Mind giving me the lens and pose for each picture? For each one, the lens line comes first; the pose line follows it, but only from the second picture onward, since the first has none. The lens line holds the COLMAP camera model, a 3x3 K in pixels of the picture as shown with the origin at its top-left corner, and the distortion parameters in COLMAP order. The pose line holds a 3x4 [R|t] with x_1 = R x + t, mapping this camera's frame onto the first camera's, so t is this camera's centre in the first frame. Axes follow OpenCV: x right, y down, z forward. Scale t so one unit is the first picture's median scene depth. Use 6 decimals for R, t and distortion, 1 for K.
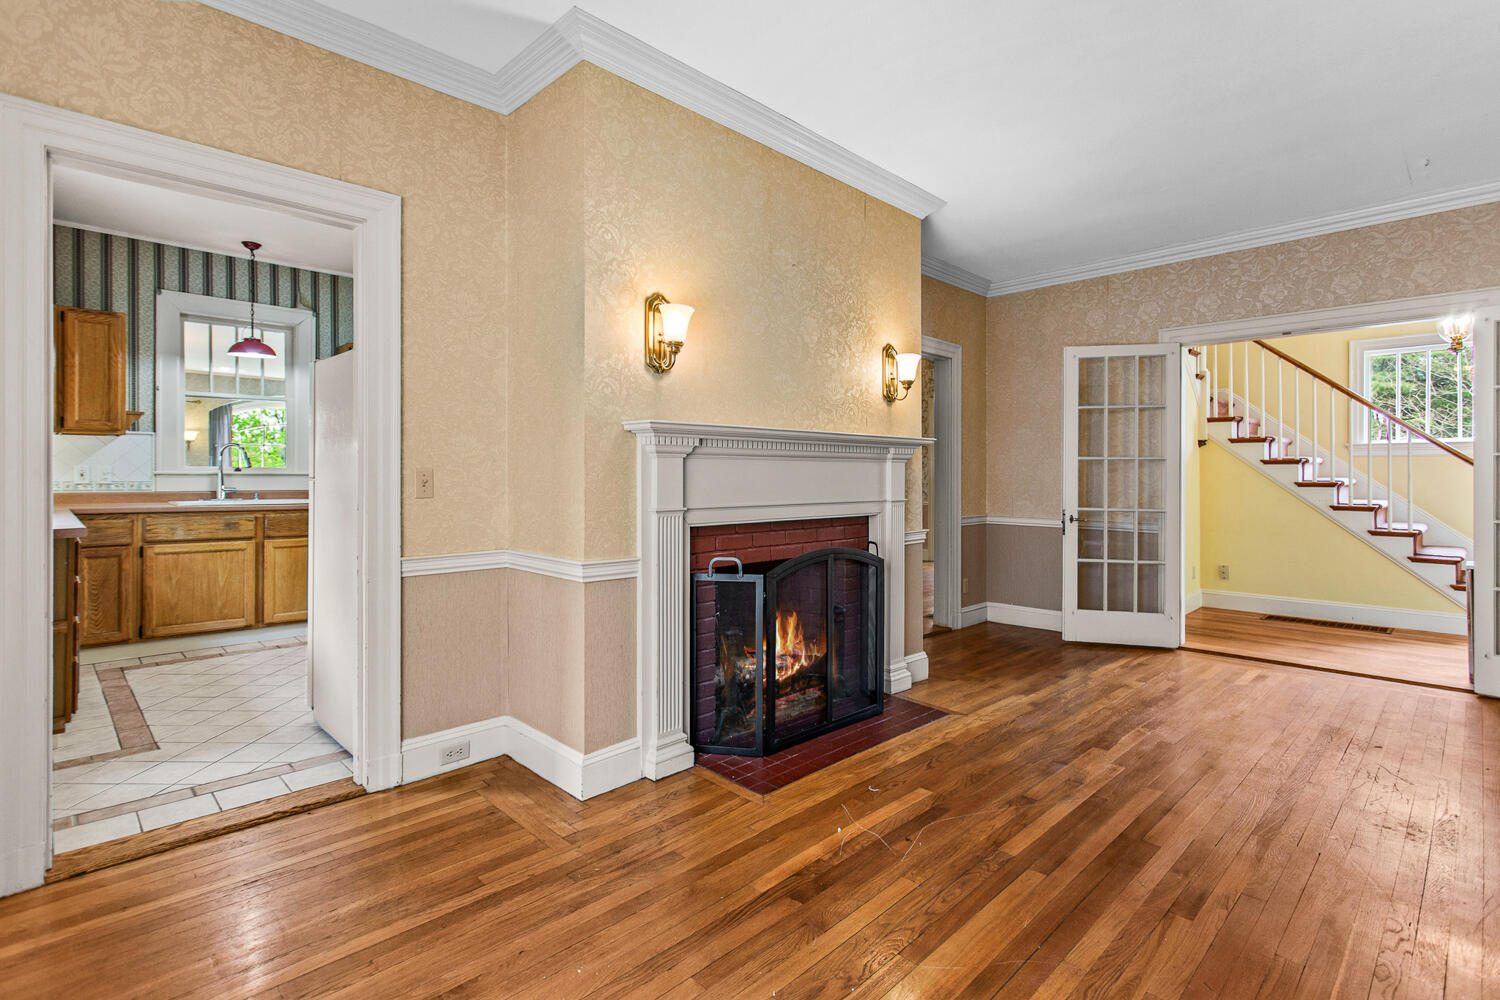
lens RADIAL K [[727.2, 0, 768.2], [0, 727.2, 485.9], [0, 0, 1]] dist [0.000522, 0.000087]
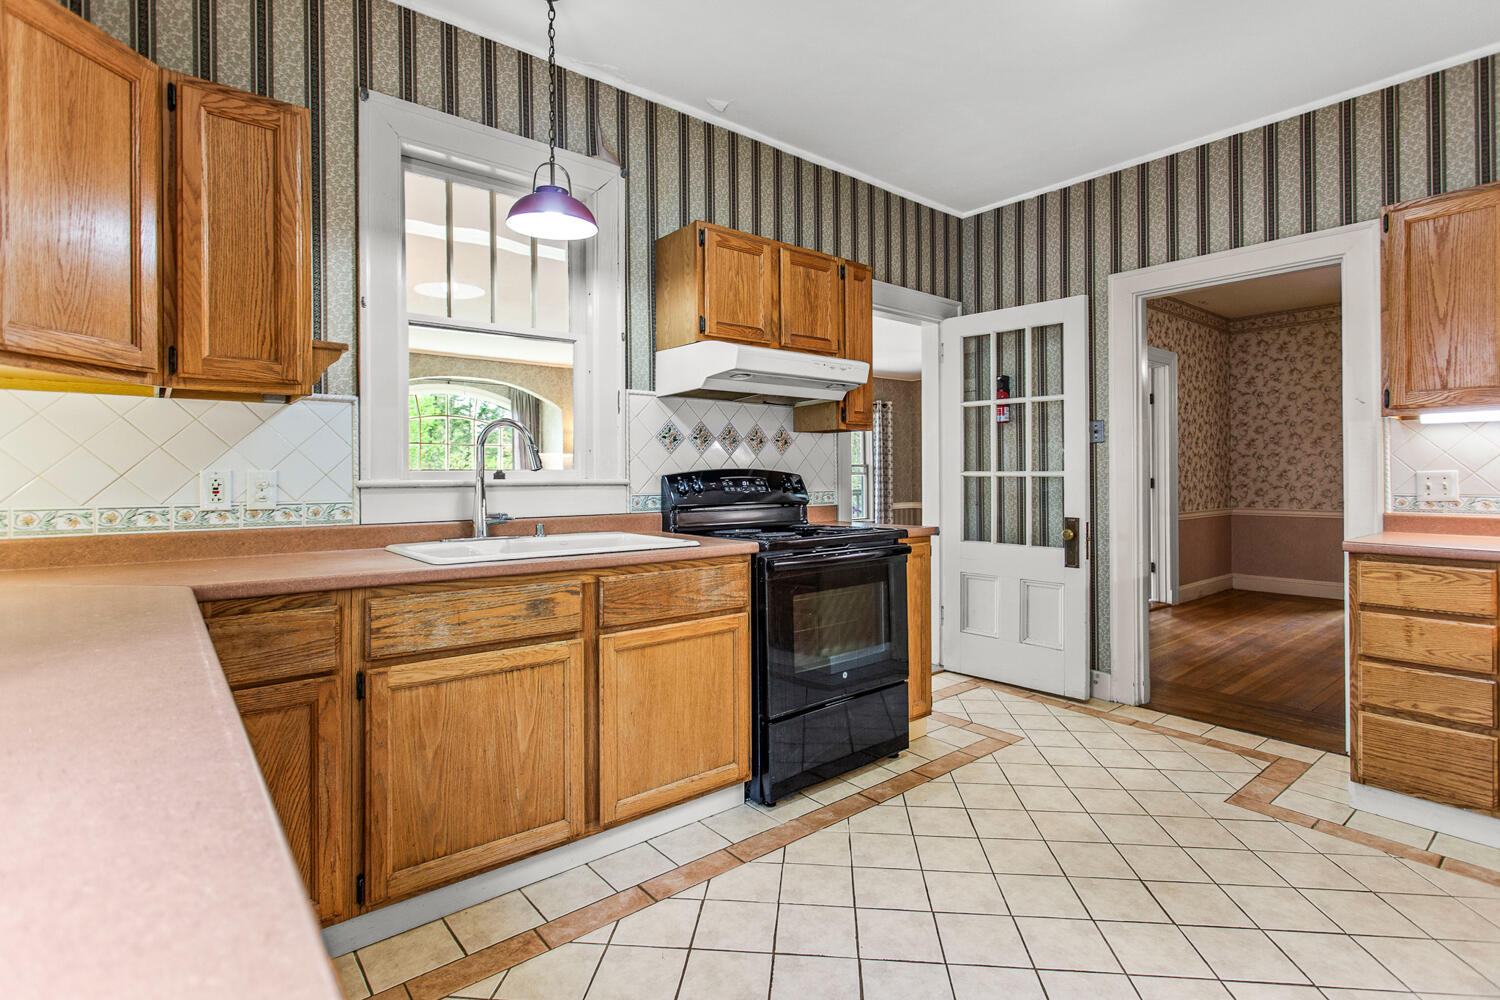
lens RADIAL K [[725.3, 0, 758.6], [0, 725.3, 488.9], [0, 0, 1]] dist [0.000437, 0.000218]
pose [[0.995196, -0.008660, -0.097523, -0.585318], [0.008610, 0.999962, -0.000930, -0.013197], [0.097527, 0.000086, 0.995233, 0.607139]]
